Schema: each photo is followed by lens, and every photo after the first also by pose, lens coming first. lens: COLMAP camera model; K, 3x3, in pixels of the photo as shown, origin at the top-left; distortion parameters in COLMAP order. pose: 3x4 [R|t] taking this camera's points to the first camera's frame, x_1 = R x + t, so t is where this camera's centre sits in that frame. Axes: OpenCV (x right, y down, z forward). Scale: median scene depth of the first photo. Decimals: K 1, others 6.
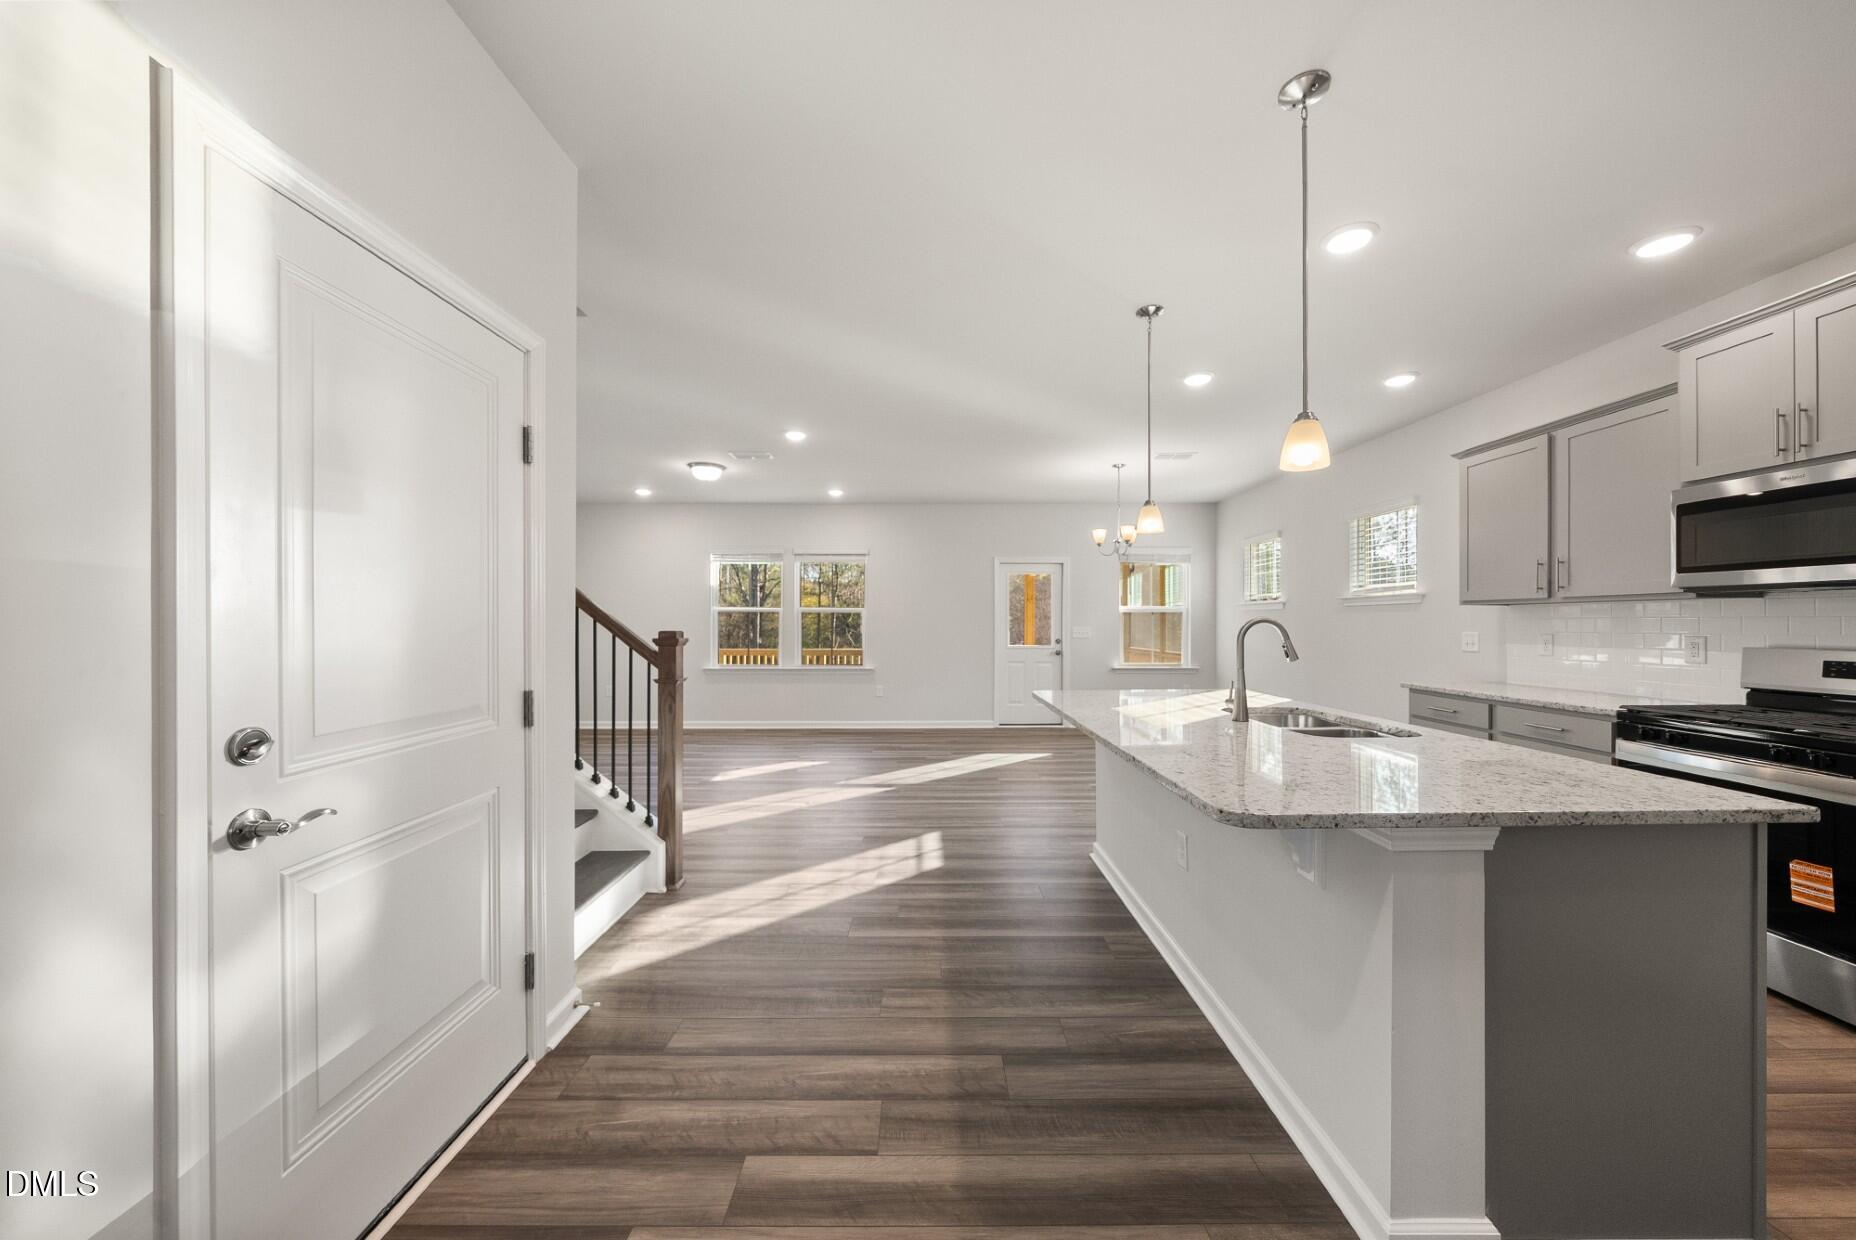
lens RADIAL K [[654.0, 0, 926.9], [0, 654.0, 622.2], [0, 0, 1]] dist [-0.001054, 0.000157]
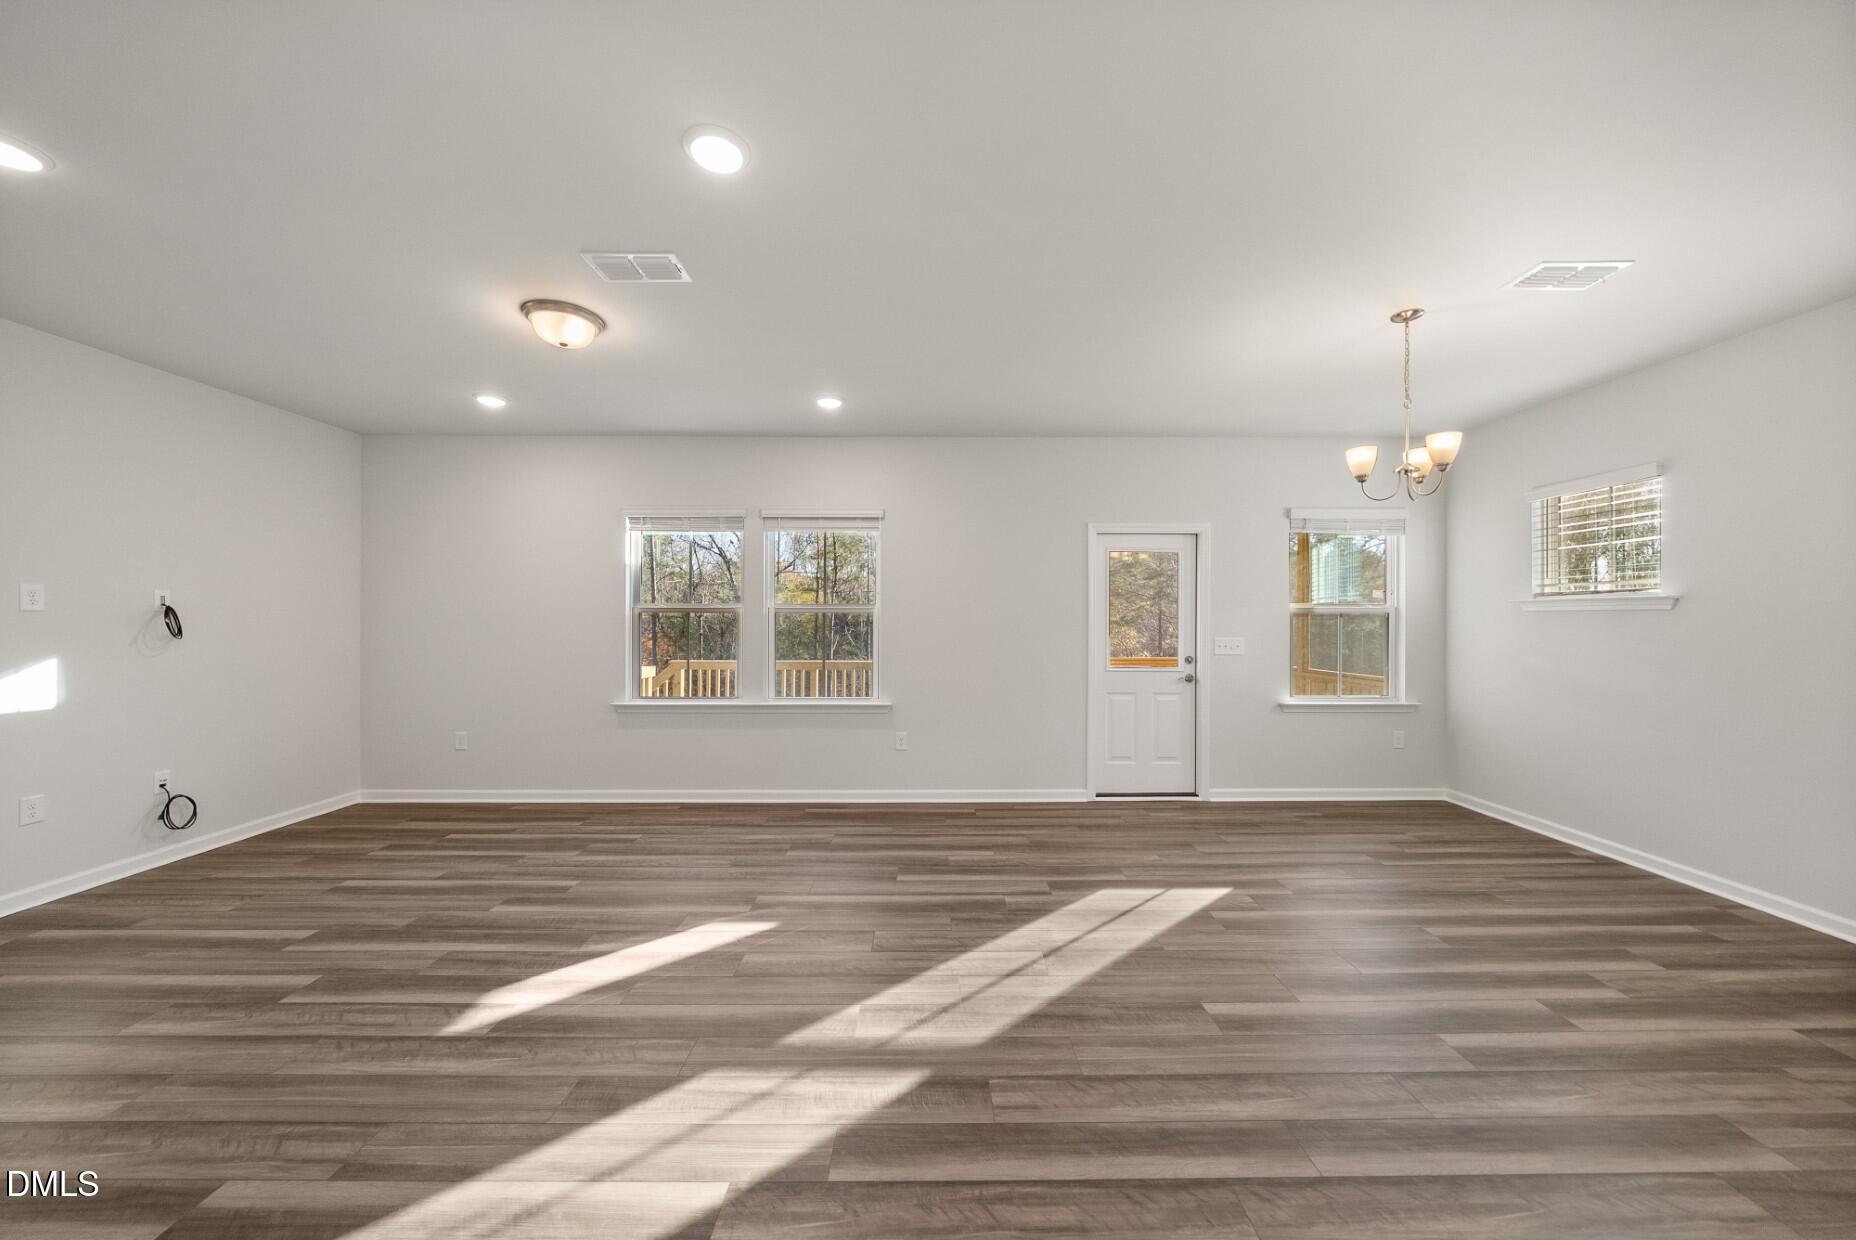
lens RADIAL K [[654.0, 0, 930.8], [0, 654.0, 624.6], [0, 0, 1]] dist [-0.001054, 0.000157]
pose [[0.999970, 0.002639, 0.007230, -0.048406], [-0.002691, 0.999971, 0.007088, -0.007881], [-0.007211, -0.007107, 0.999949, 0.383352]]
